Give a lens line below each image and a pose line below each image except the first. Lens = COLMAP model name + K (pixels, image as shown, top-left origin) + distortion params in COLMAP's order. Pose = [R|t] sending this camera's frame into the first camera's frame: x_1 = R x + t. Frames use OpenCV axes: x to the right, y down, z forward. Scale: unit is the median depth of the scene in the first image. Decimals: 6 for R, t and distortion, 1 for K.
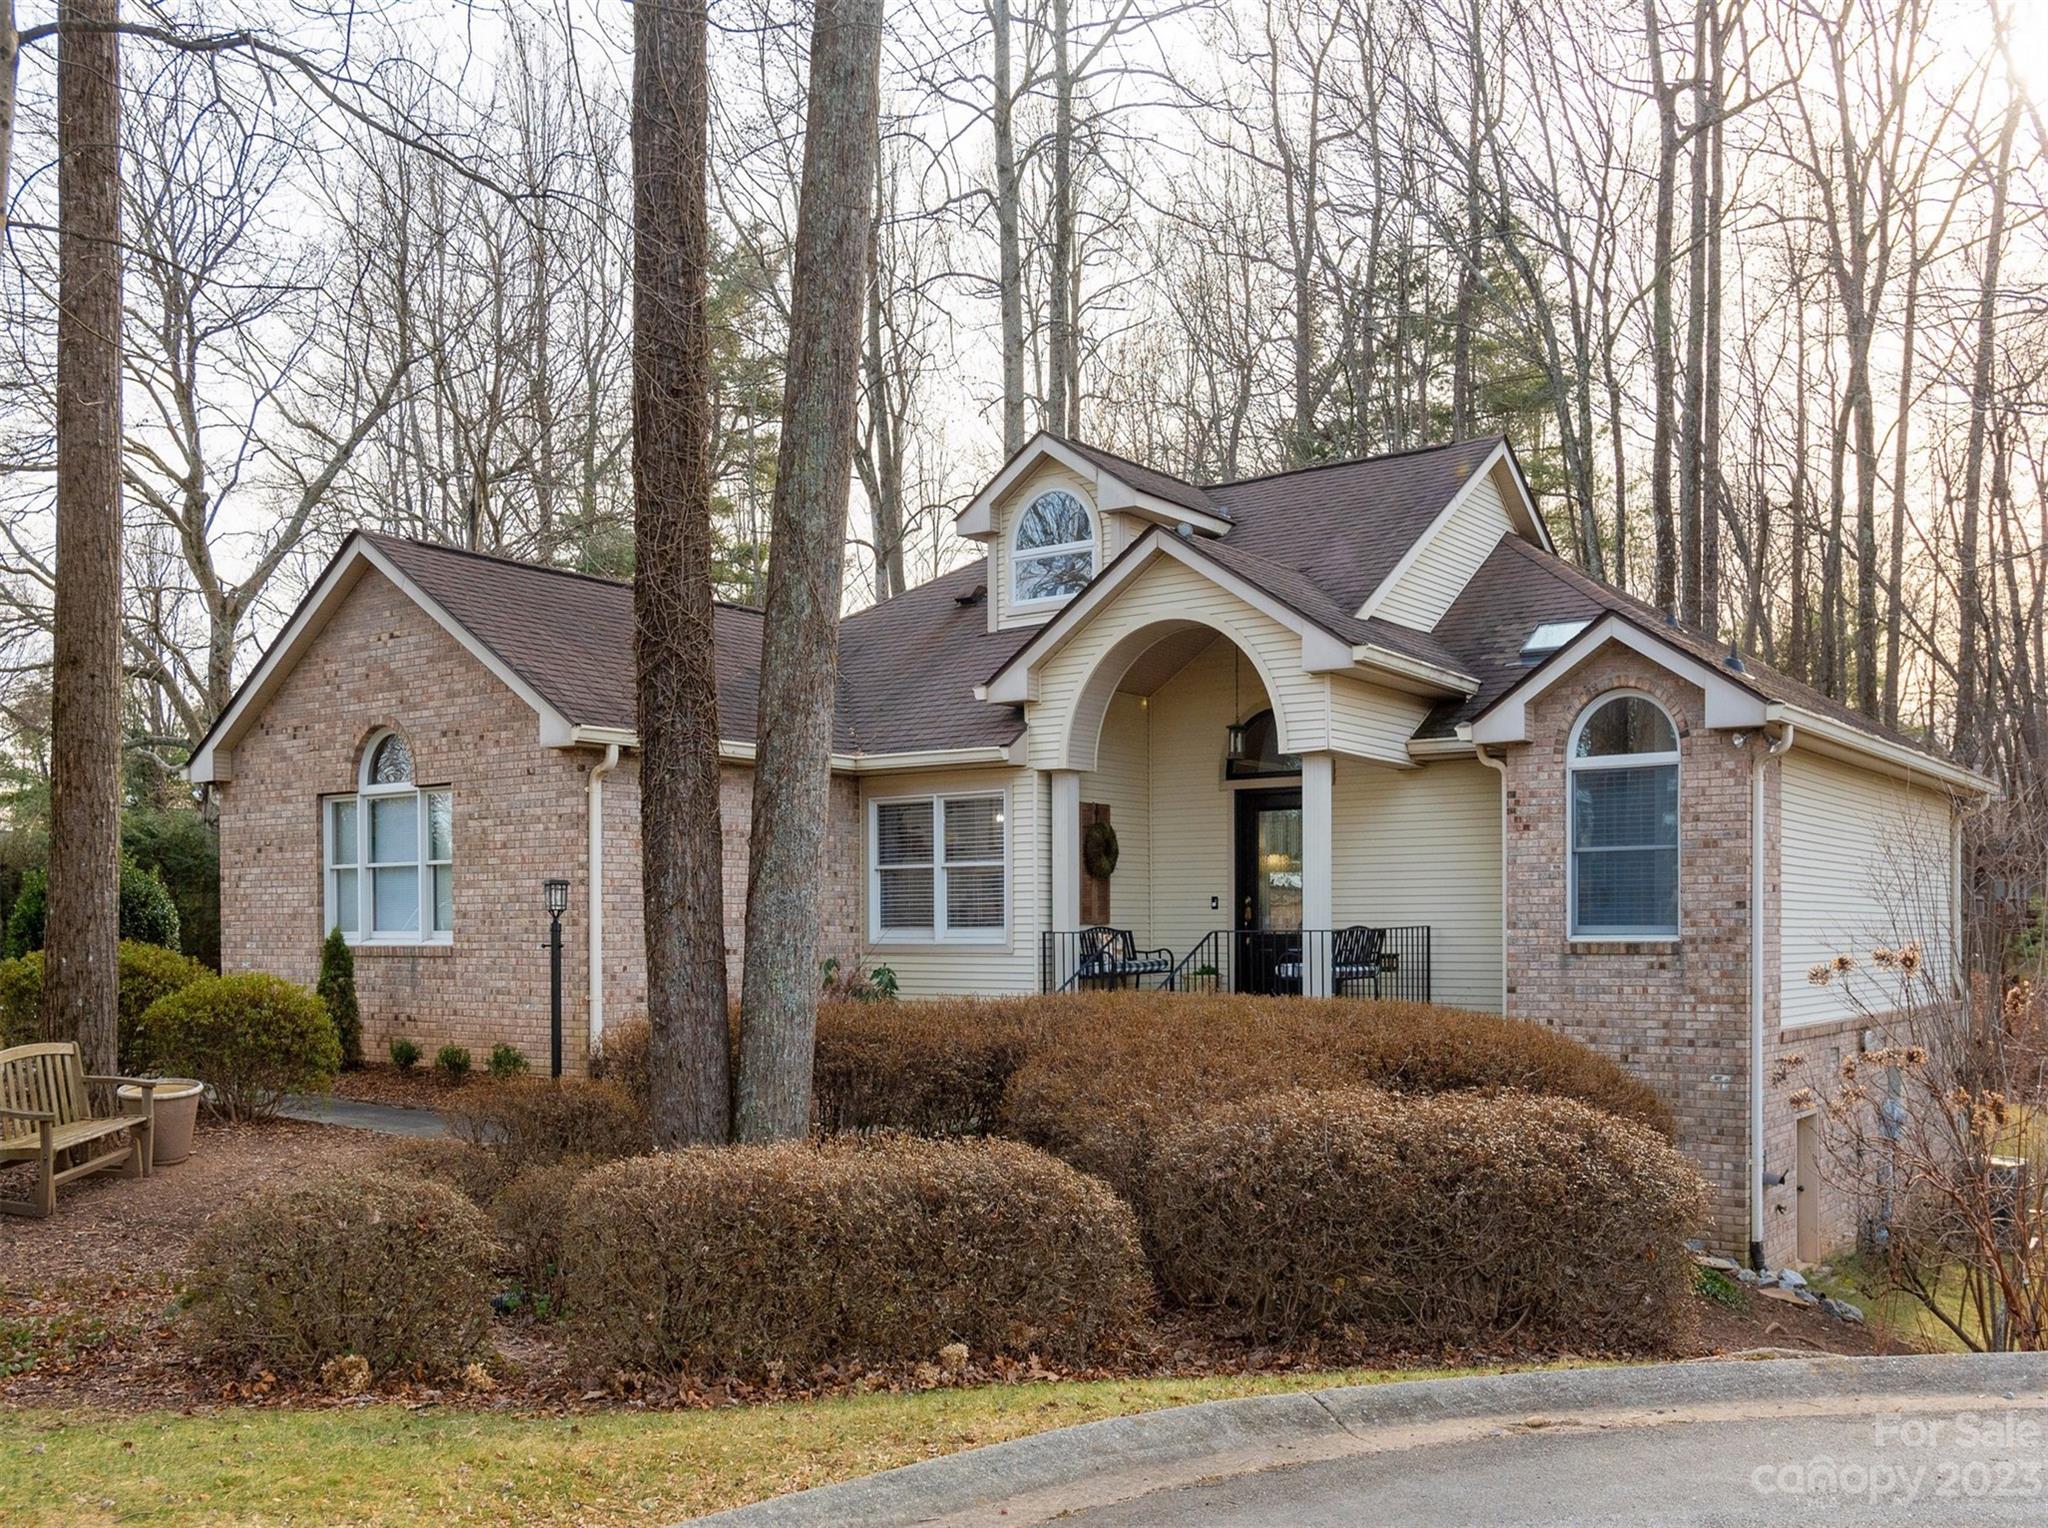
lens RADIAL K [[1824.9, 0, 1024.0], [0, 1824.9, 764.0], [0, 0, 1]] dist [-0.002279, -0.001056]
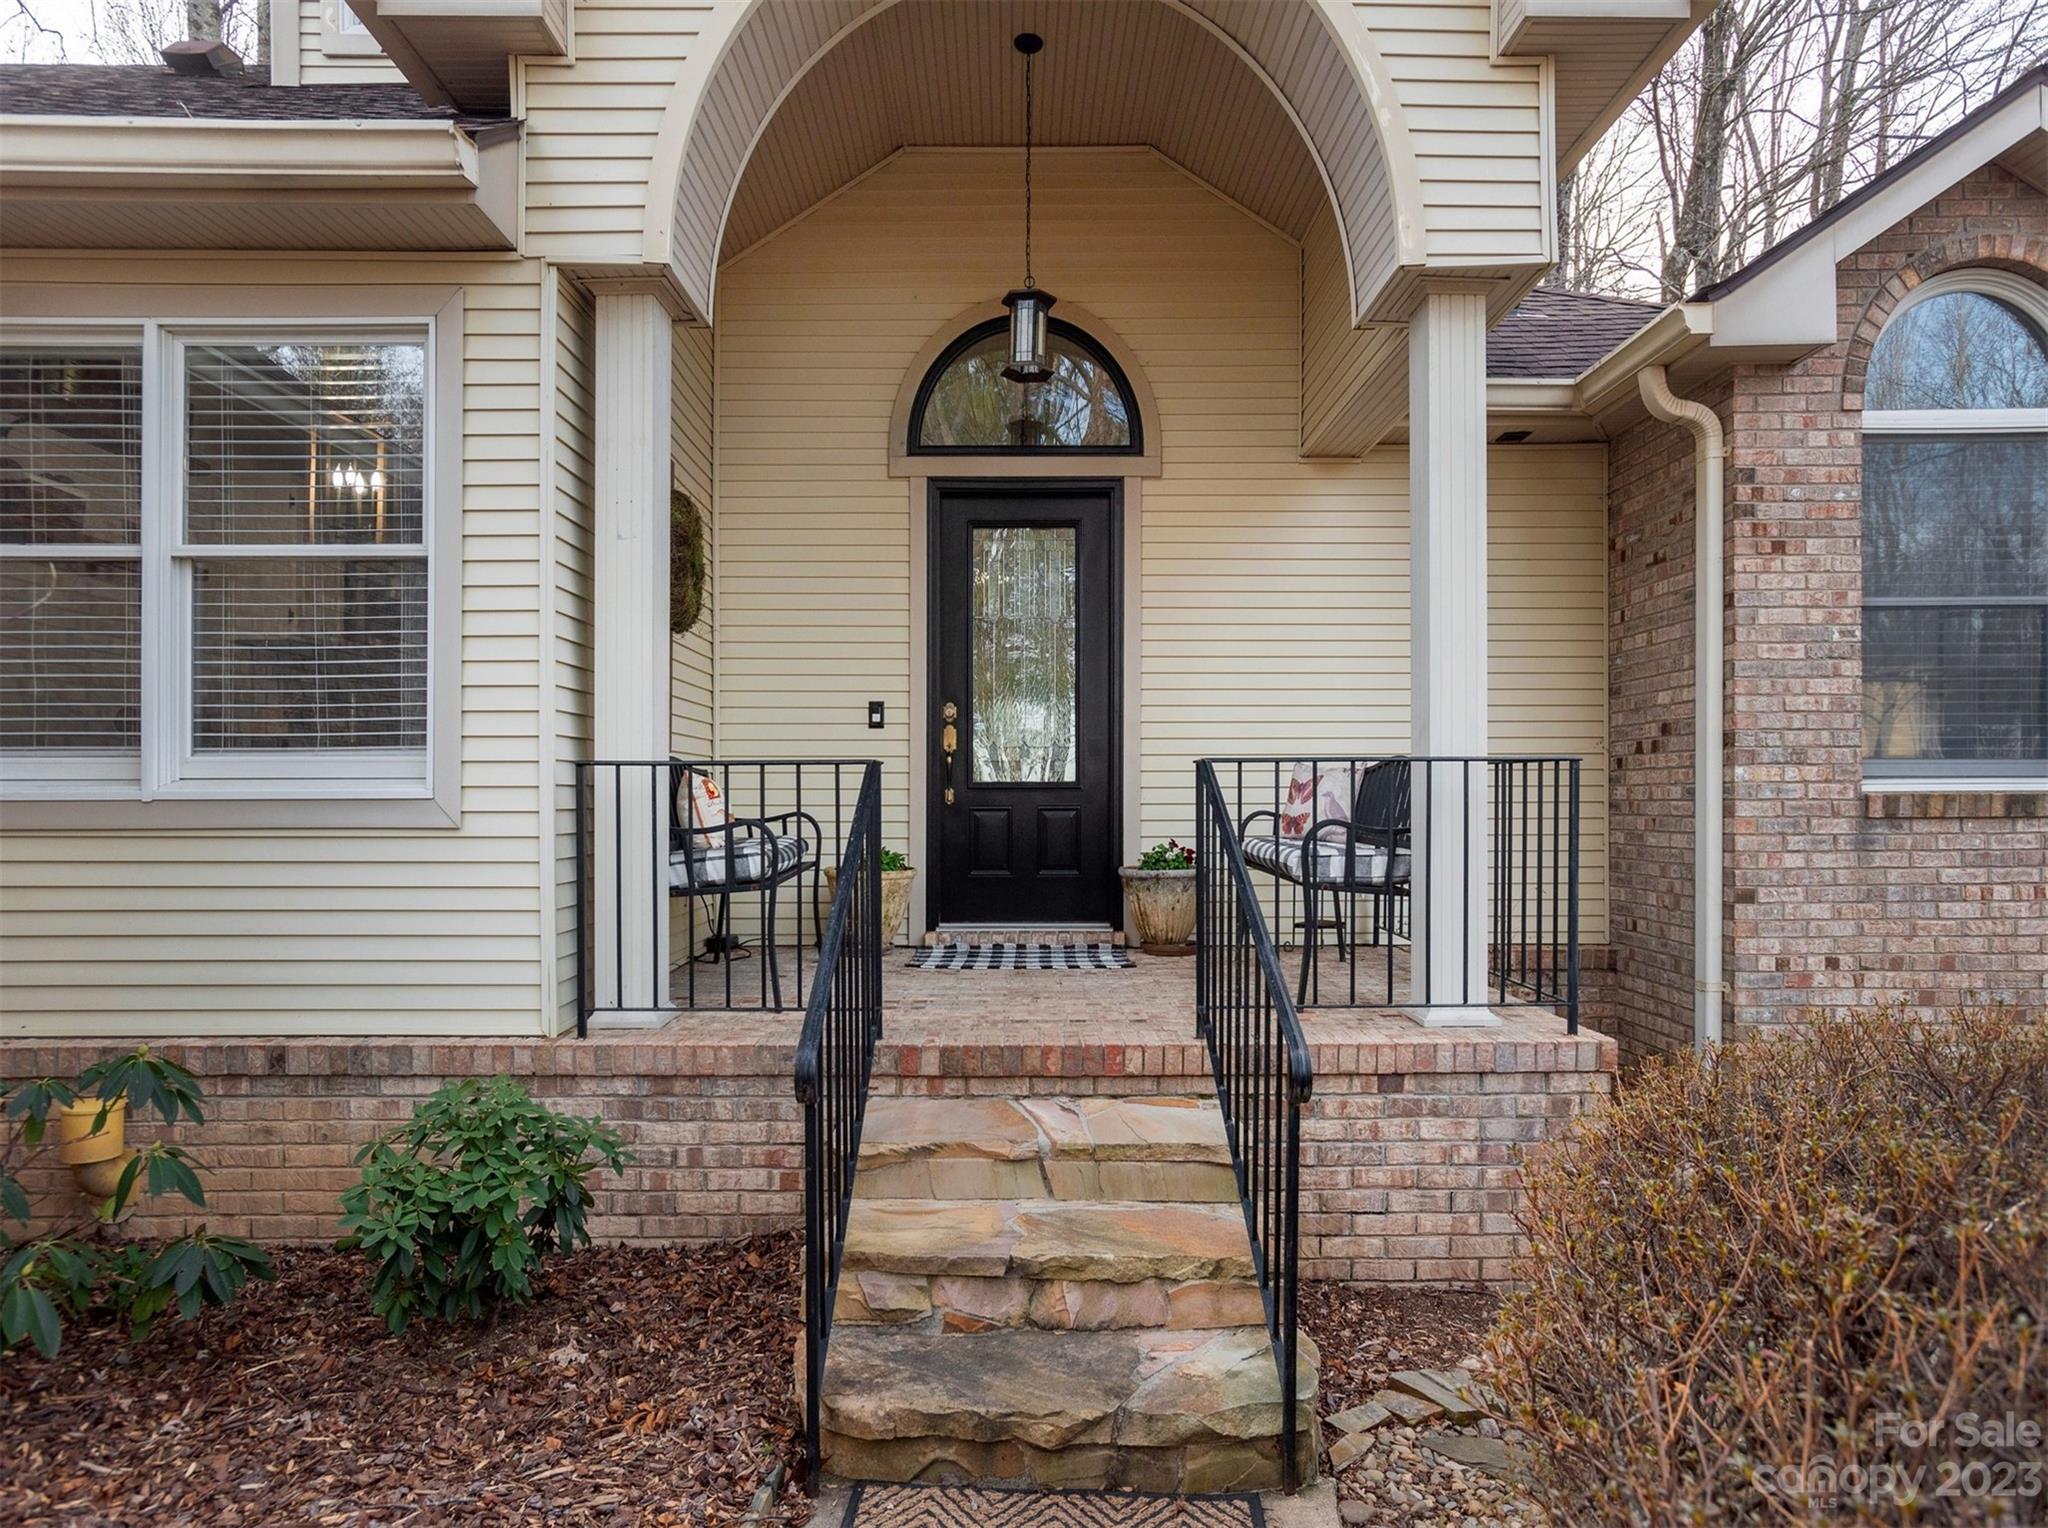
lens RADIAL K [[1203.2, 0, 1024.0], [0, 1203.2, 799.1], [0, 0, 1]] dist [-0.004695, -0.001304]
pose [[0.798584, 0.004678, 0.601865, -0.060370], [-0.056234, 0.996176, 0.066871, 0.087701], [-0.599250, -0.087248, 0.795794, 0.854906]]
